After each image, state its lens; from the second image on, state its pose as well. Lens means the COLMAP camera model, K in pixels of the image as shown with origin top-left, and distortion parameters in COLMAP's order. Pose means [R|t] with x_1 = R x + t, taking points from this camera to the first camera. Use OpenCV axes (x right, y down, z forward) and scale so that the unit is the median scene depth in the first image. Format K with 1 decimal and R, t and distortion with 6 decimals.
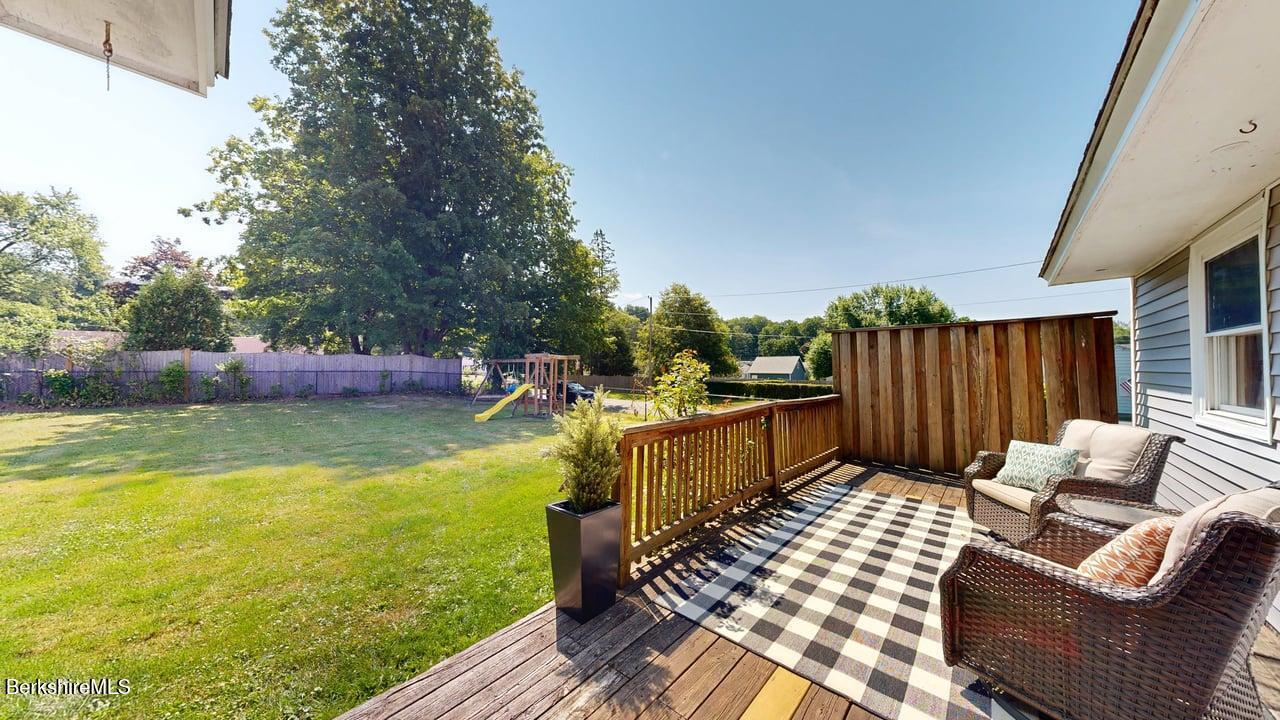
lens RADIAL K [[385.2, 0, 640.0], [0, 385.2, 360.0], [0, 0, 1]] dist [-0.000785, 0.000032]
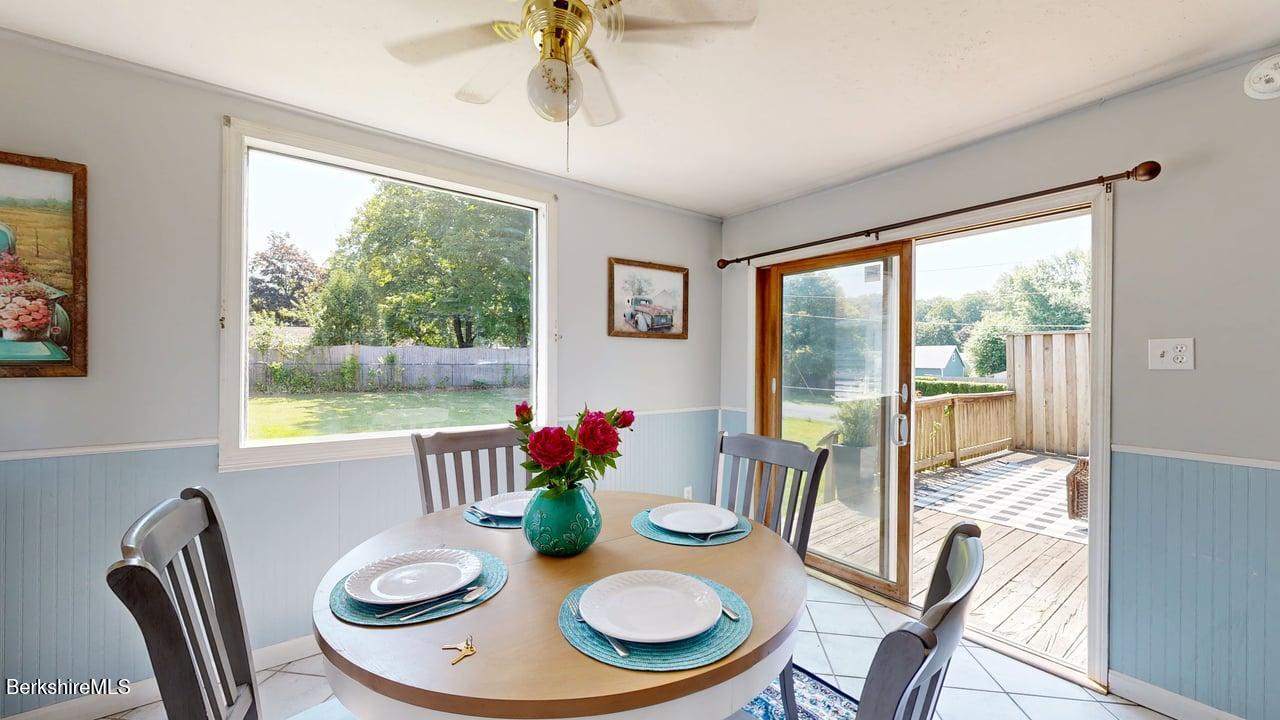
lens RADIAL K [[476.1, 0, 640.0], [0, 476.1, 360.0], [0, 0, 1]] dist [-0.001497, 0.000303]
pose [[0.982077, 0.003955, -0.188441, -0.110135], [0.000289, 0.999747, 0.022488, -0.012559], [0.188482, -0.022140, 0.981827, -0.215091]]
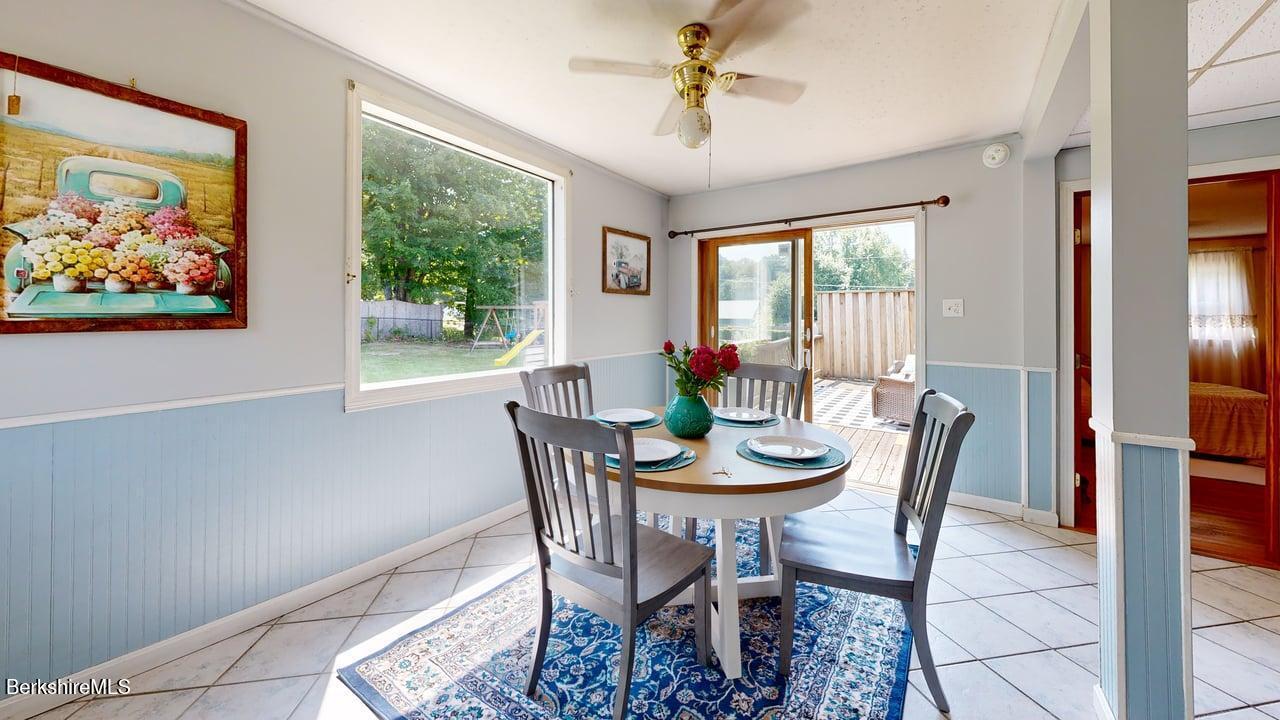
lens RADIAL K [[476.1, 0, 640.0], [0, 476.1, 360.0], [0, 0, 1]] dist [-0.001497, 0.000303]
pose [[0.983587, -0.015340, 0.179784, -0.206711], [-0.006631, 0.992634, 0.120972, -0.013685], [-0.180315, -0.120178, 0.976240, -0.278957]]
